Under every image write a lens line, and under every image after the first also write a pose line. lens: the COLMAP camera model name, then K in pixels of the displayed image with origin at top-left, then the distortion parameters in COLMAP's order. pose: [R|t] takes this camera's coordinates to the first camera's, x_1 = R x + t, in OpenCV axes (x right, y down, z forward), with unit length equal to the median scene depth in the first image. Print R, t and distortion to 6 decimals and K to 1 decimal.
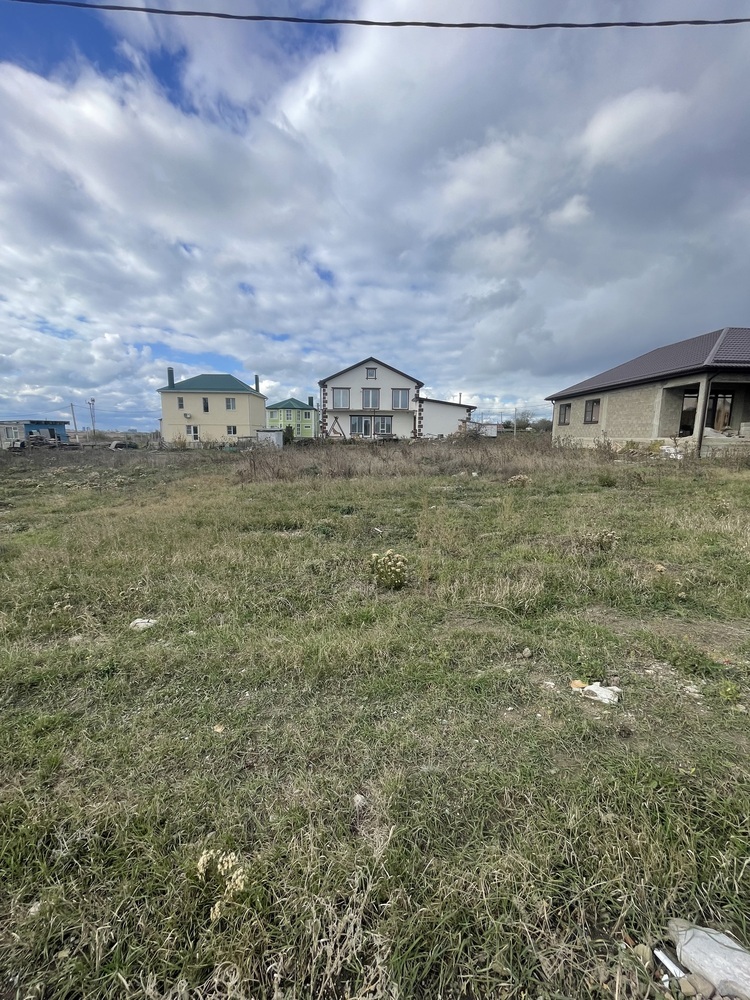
lens RADIAL K [[400.1, 0, 374.4], [0, 400.1, 502.1], [0, 0, 1]] dist [0.002492, -0.000016]
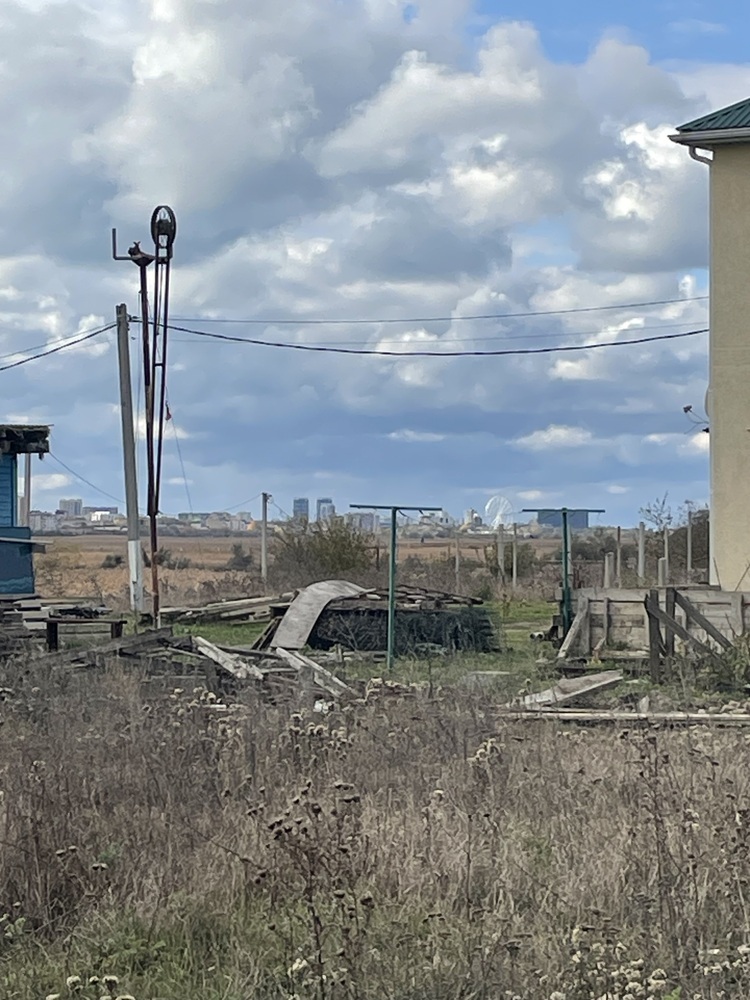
lens RADIAL K [[3144.8, 0, 375.3], [0, 3144.8, 501.9], [0, 0, 1]] dist [1.774412, 0.000000]
pose [[0.826727, -0.014552, -0.562415, -0.128686], [-0.086016, 0.984643, -0.151917, -0.039710], [0.555989, 0.173971, 0.812779, 0.273005]]
